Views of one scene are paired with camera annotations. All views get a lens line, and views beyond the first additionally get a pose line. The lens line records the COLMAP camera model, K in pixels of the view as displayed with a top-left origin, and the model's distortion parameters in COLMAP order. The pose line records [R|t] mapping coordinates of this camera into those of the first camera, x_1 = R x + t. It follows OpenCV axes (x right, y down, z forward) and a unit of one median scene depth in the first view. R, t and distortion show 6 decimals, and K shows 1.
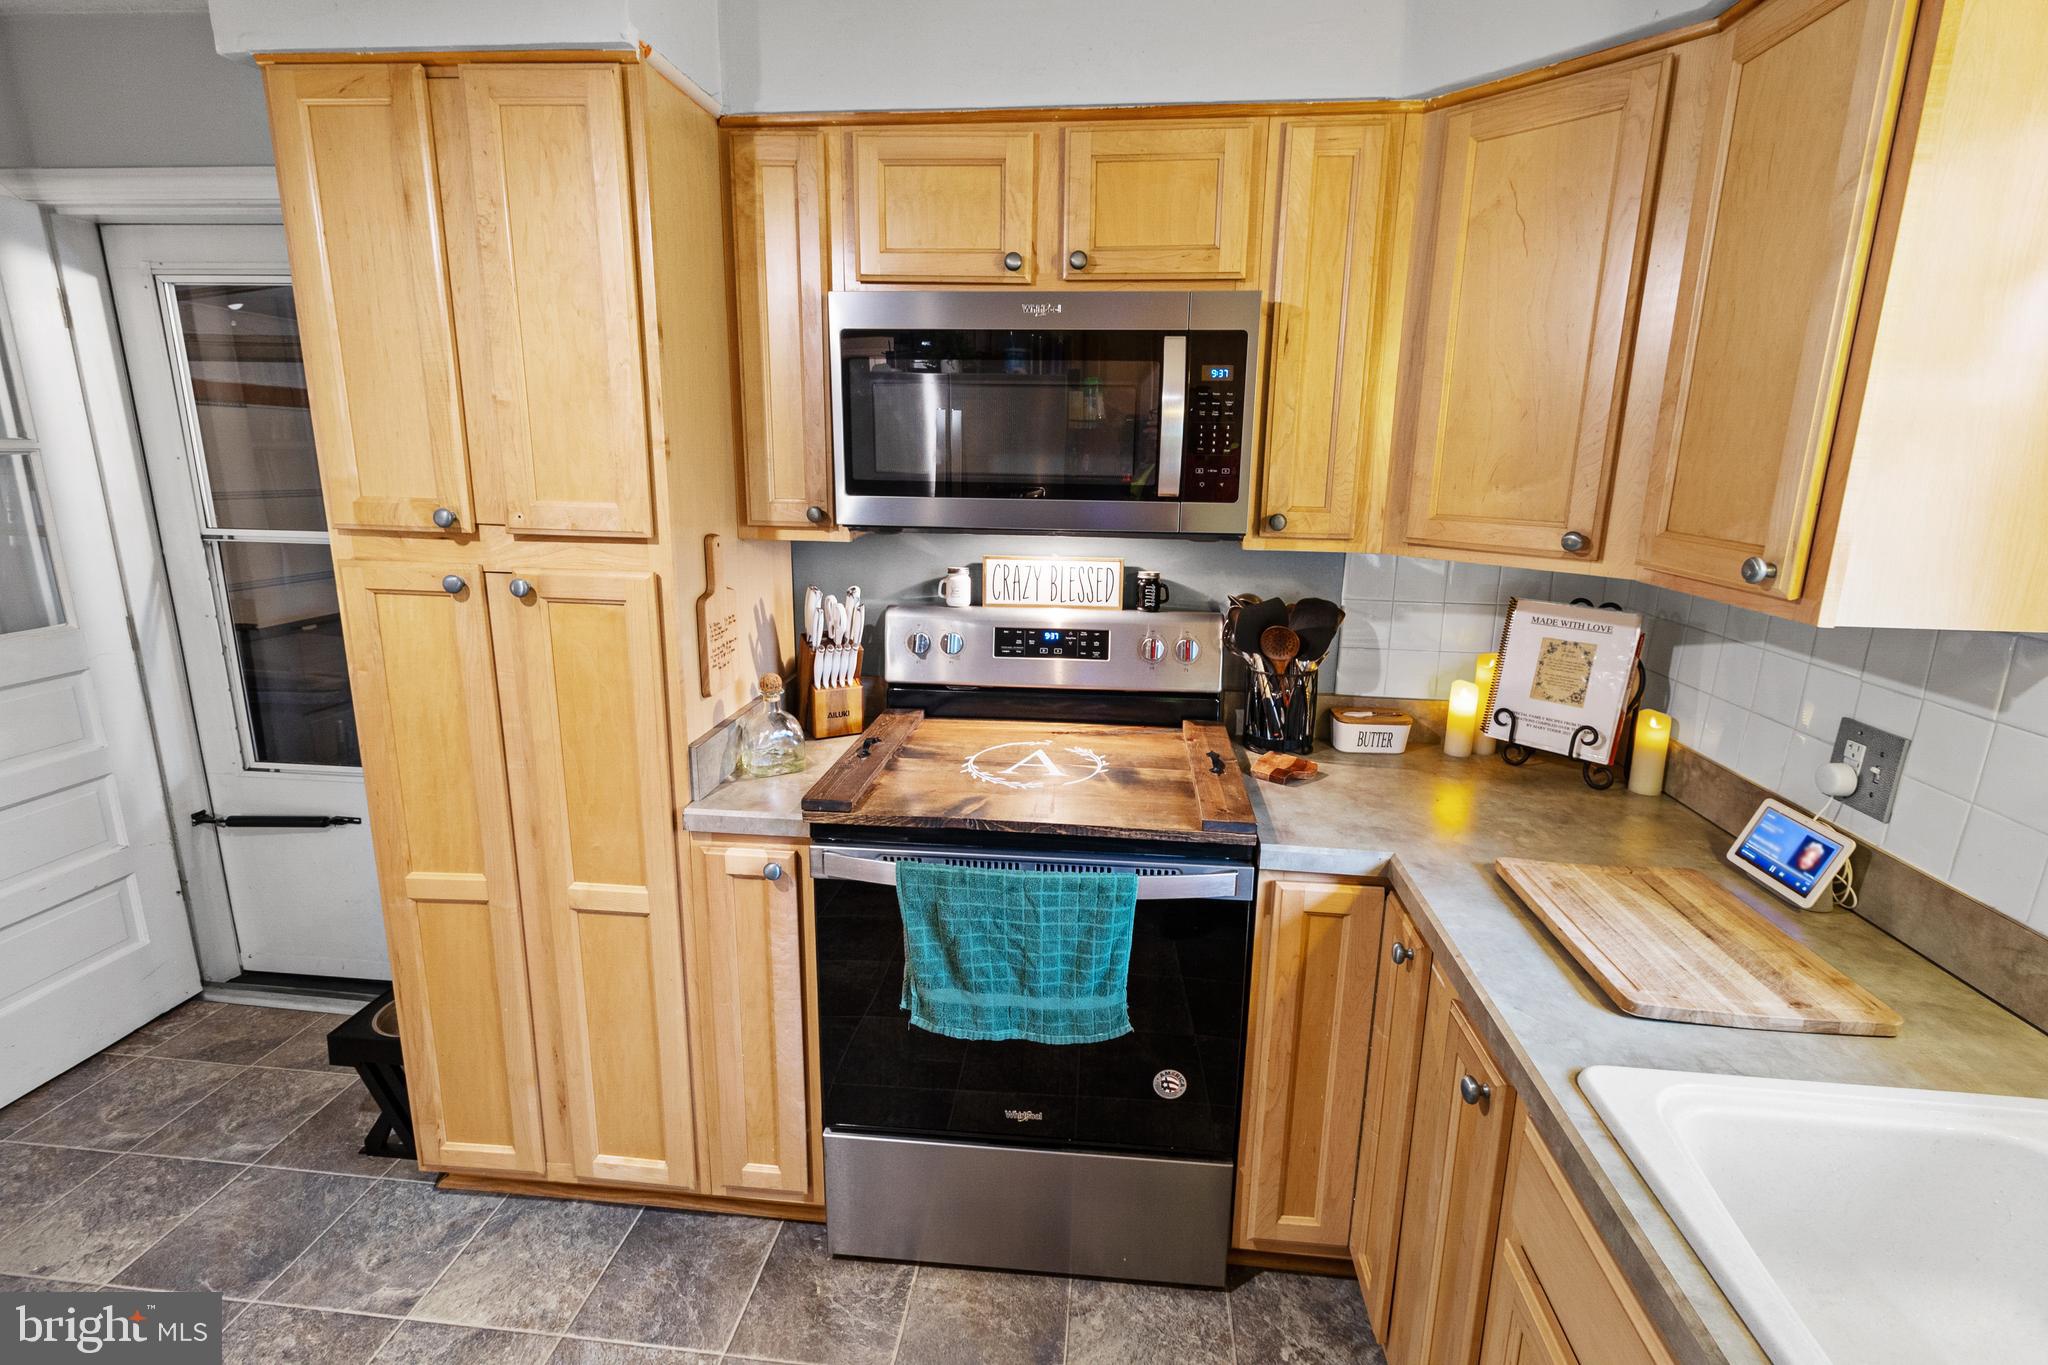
lens RADIAL K [[950.8, 0, 1031.4], [0, 950.8, 659.2], [0, 0, 1]] dist [0.002851, -0.000331]
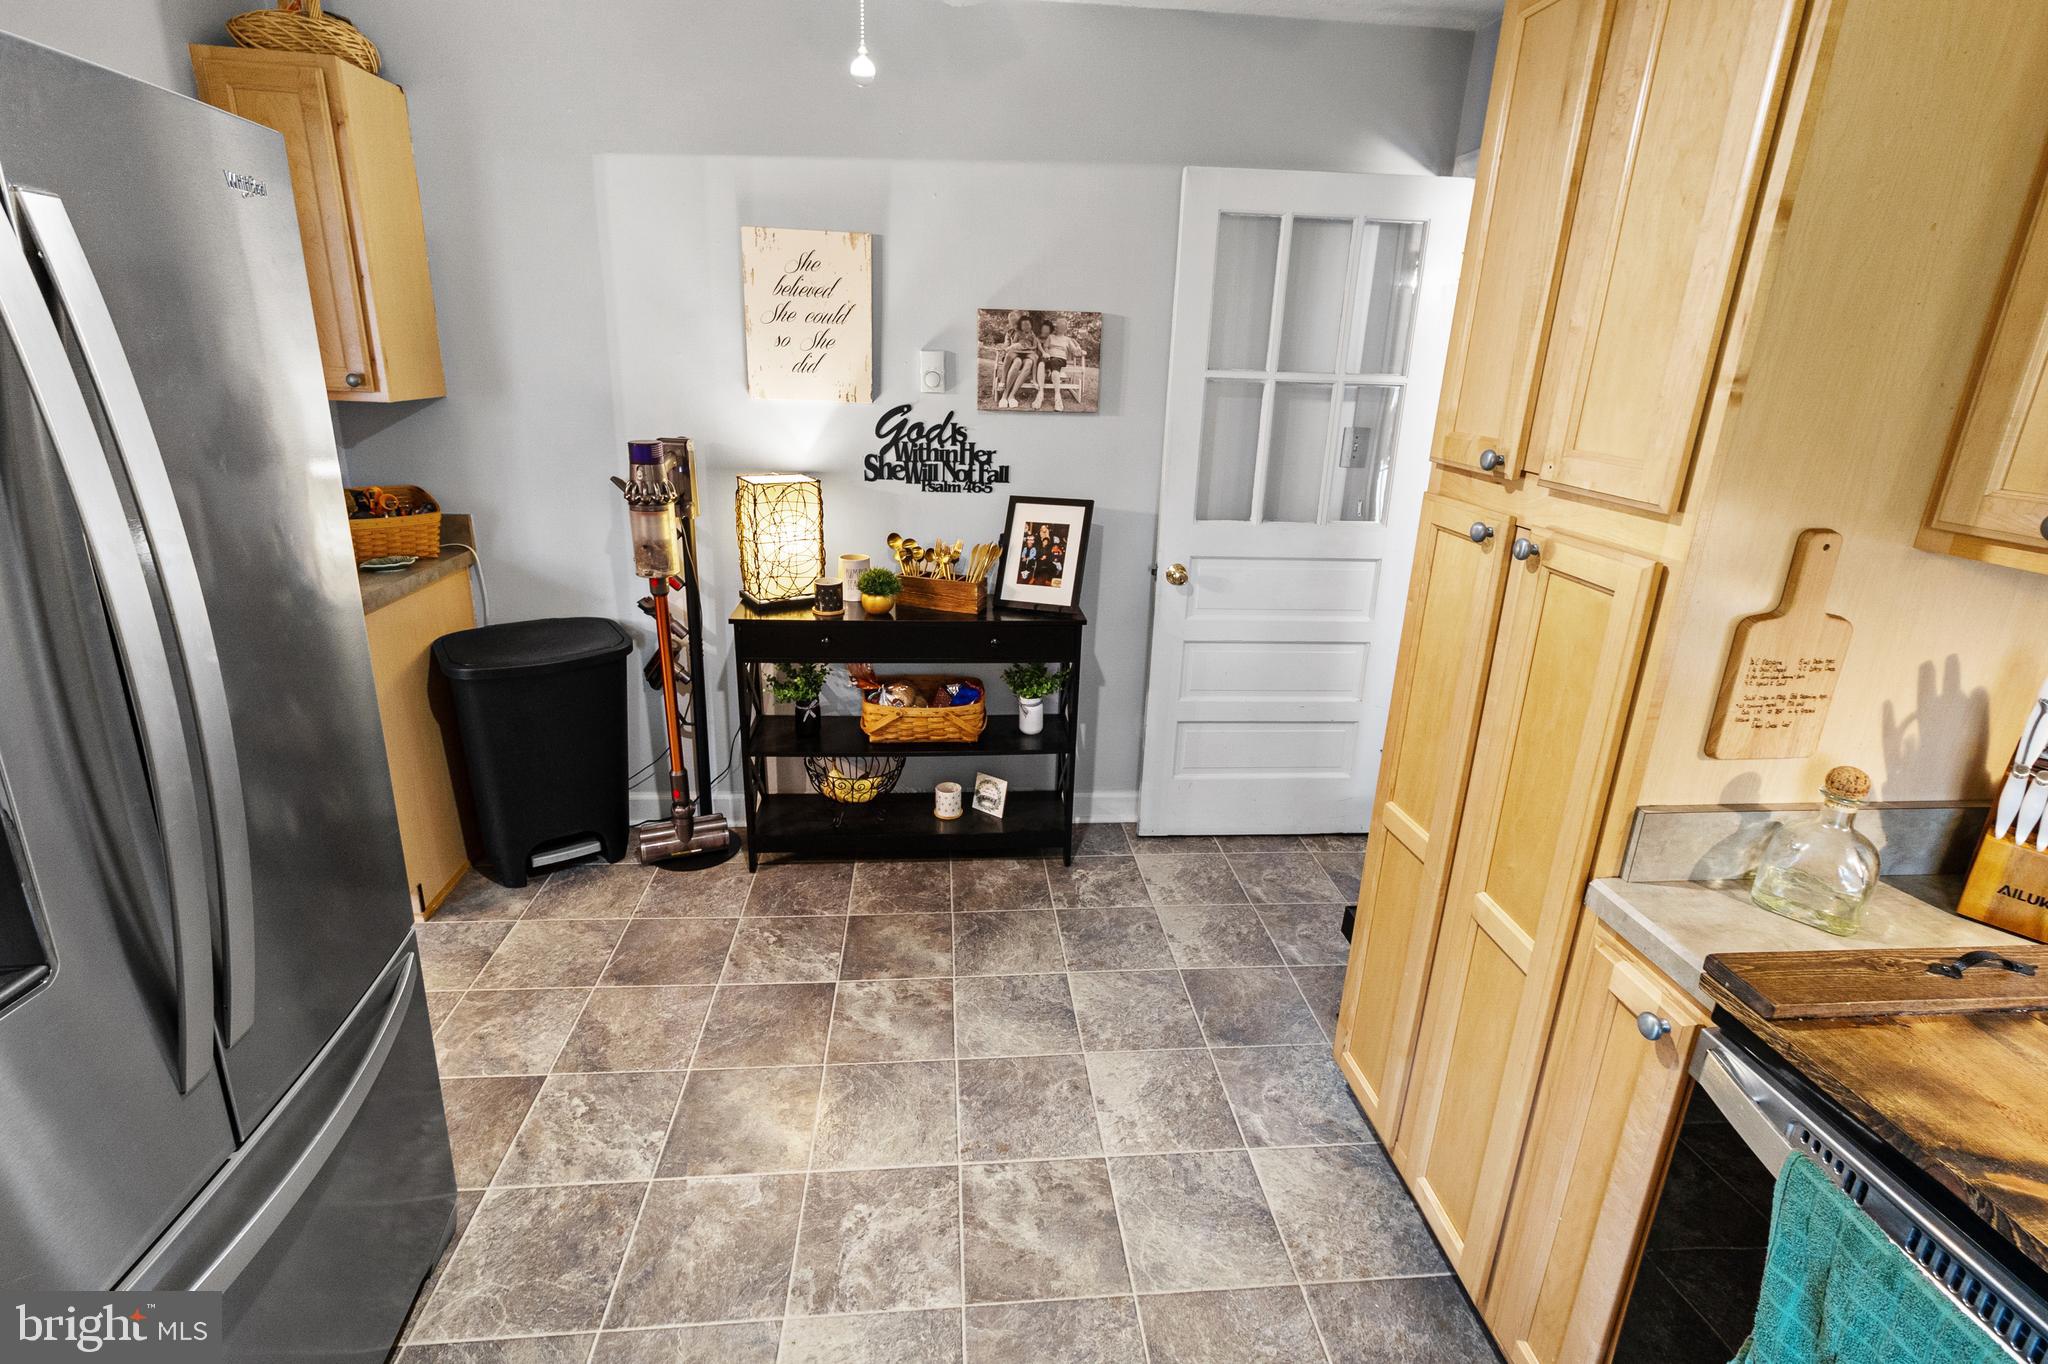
lens RADIAL K [[950.8, 0, 1021.9], [0, 950.8, 654.6], [0, 0, 1]] dist [0.002851, -0.000331]
pose [[0.185967, 0.287415, -0.939579, 0.192801], [-0.245568, 0.939508, 0.238790, -0.072227], [0.951374, 0.186324, 0.245297, 0.341784]]
